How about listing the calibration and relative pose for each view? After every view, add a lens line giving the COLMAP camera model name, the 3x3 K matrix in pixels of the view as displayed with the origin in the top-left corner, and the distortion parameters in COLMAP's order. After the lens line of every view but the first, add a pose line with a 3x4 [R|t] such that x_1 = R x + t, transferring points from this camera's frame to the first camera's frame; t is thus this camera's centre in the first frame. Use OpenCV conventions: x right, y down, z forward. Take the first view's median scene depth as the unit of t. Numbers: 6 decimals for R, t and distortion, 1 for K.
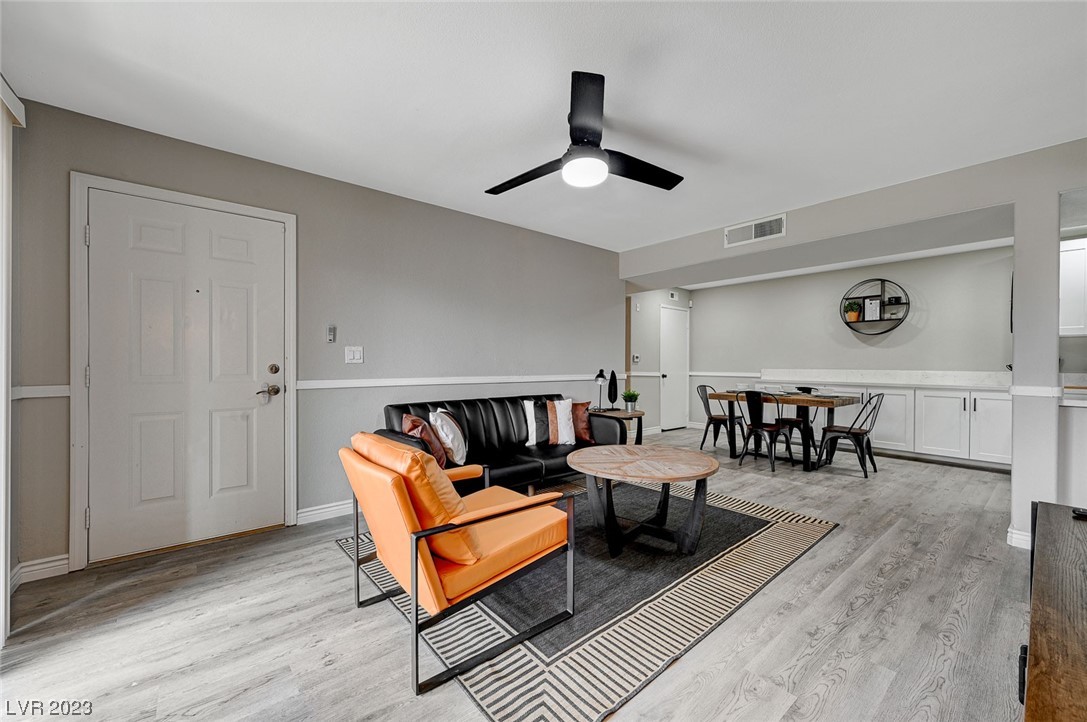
lens RADIAL K [[430.7, 0, 539.3], [0, 430.7, 365.3], [0, 0, 1]] dist [0.000550, 0.001139]
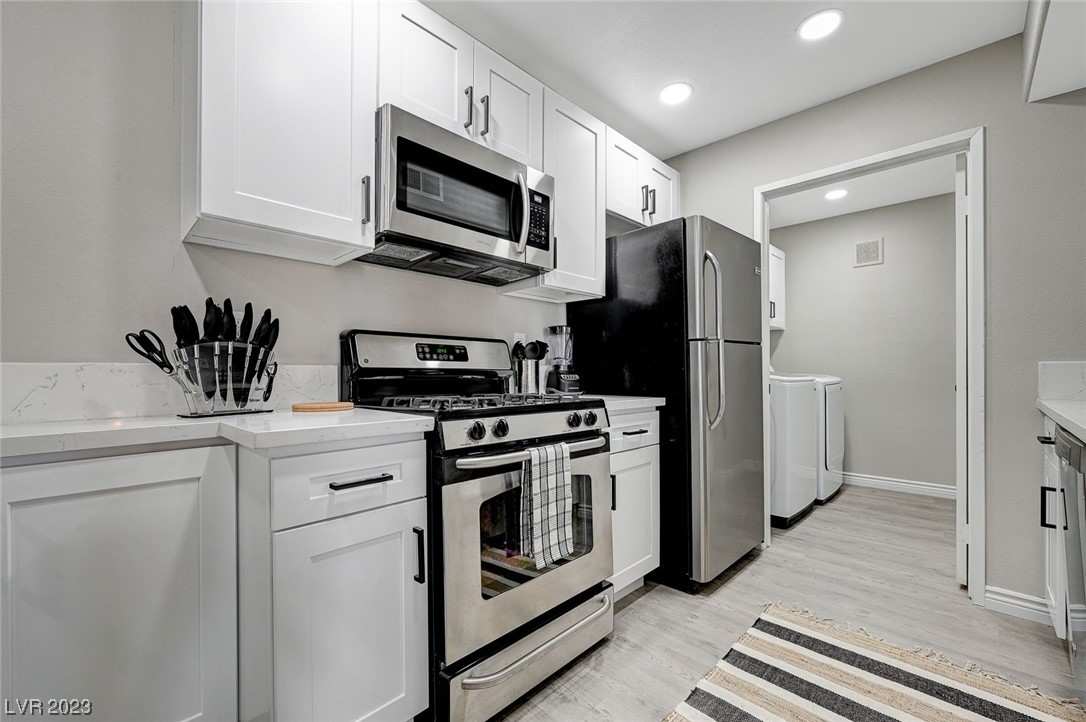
lens RADIAL K [[460.6, 0, 576.0], [0, 460.6, 369.0], [0, 0, 1]] dist [-0.001137, 0.000688]
pose [[-0.121258, -0.007852, 0.992590, 0.710704], [0.003719, 0.999958, 0.008365, 0.016719], [-0.992614, 0.004706, -0.121224, 0.699870]]
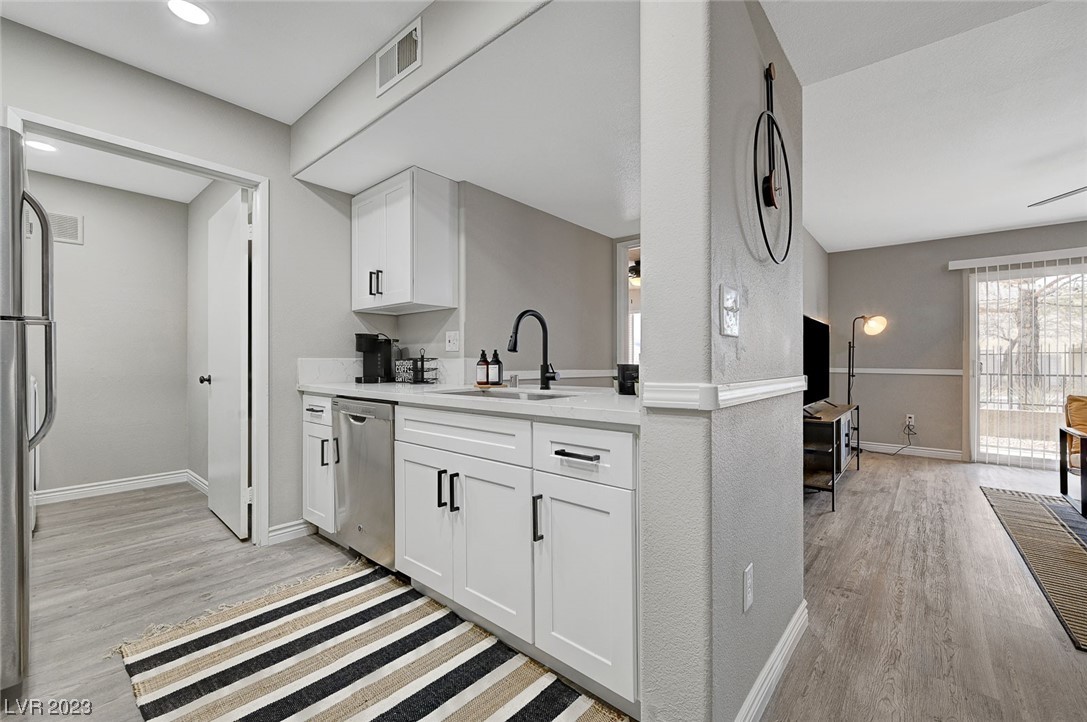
lens RADIAL K [[461.0, 0, 525.4], [0, 461.0, 358.1], [0, 0, 1]] dist [-0.001137, 0.000688]
pose [[-0.988550, -0.011029, -0.150488, 0.855389], [-0.010006, 0.999921, -0.007548, 0.016800], [0.150559, -0.005956, -0.988583, 0.863453]]
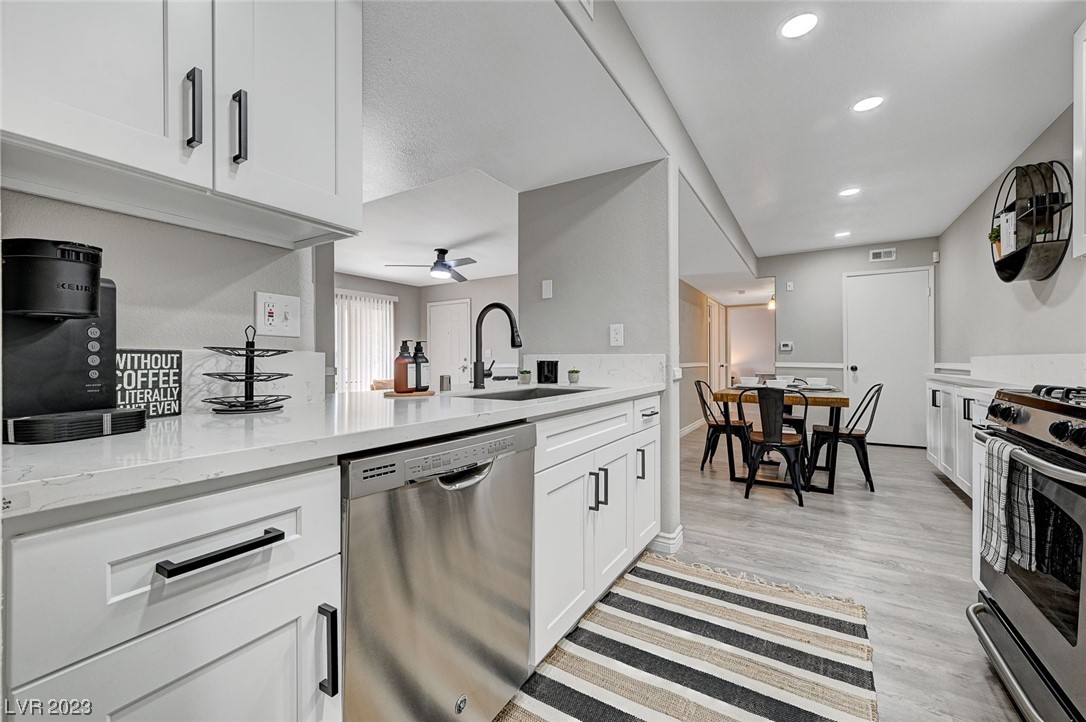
lens RADIAL K [[430.3, 0, 547.2], [0, 430.3, 355.0], [0, 0, 1]] dist [0.000550, 0.001139]
pose [[0.313374, -0.021190, -0.949393, 1.146851], [0.003710, 0.999771, -0.021090, 0.021955], [0.949623, 0.003087, 0.313380, 0.364839]]
